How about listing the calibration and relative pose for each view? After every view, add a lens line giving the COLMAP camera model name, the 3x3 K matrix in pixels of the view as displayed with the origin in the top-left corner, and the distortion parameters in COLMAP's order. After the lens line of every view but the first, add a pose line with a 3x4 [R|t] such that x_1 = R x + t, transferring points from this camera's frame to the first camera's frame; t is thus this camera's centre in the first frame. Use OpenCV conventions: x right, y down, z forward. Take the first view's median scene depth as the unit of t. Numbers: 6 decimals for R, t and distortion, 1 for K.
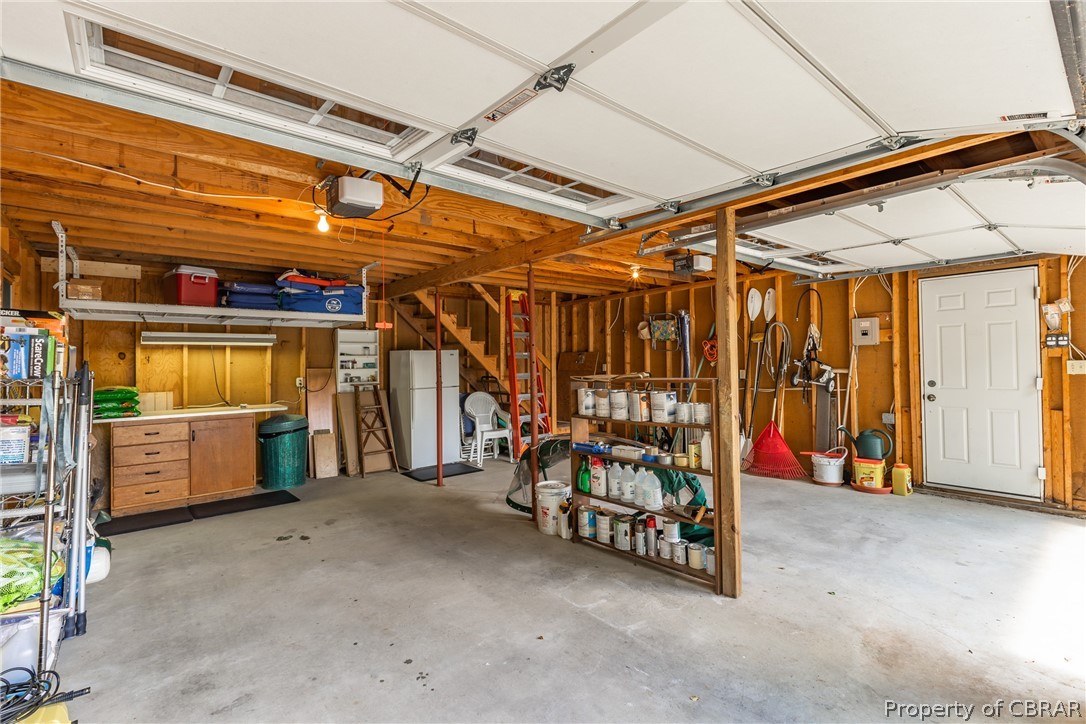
lens RADIAL K [[493.8, 0, 544.0], [0, 493.8, 354.8], [0, 0, 1]] dist [0.005375, -0.000064]
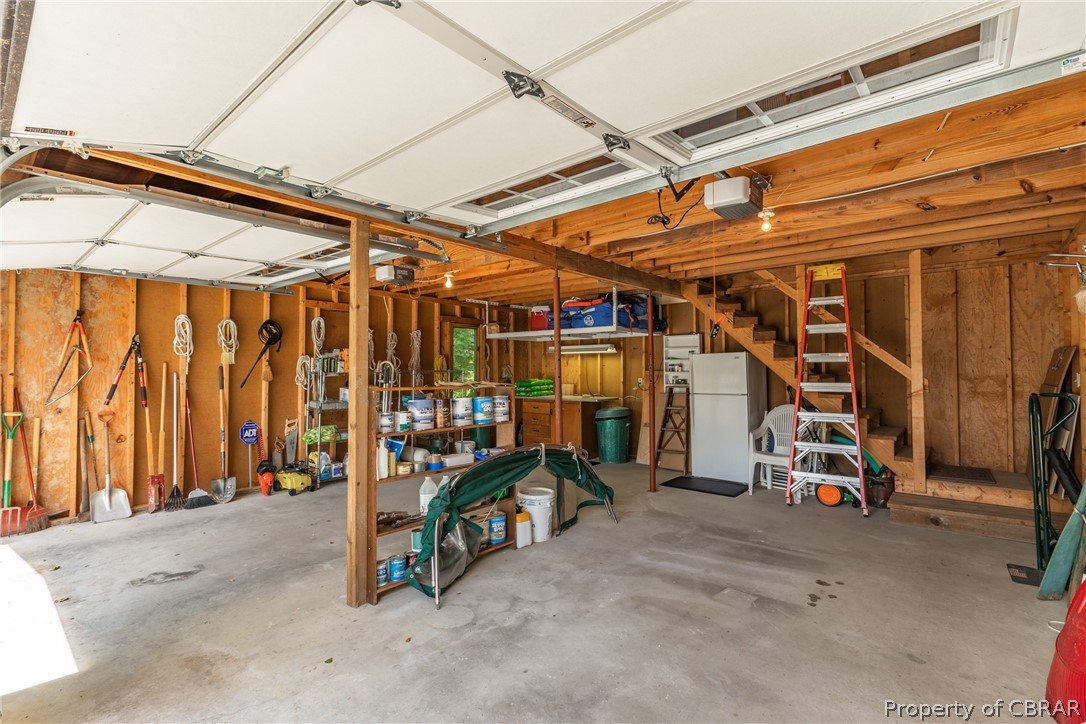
lens RADIAL K [[493.8, 0, 544.3], [0, 493.8, 361.9], [0, 0, 1]] dist [0.005375, -0.000064]
pose [[0.161405, 0.001162, -0.986888, 0.991364], [0.016788, 0.999851, 0.003923, -0.003433], [0.986746, -0.017201, 0.161361, 0.844909]]
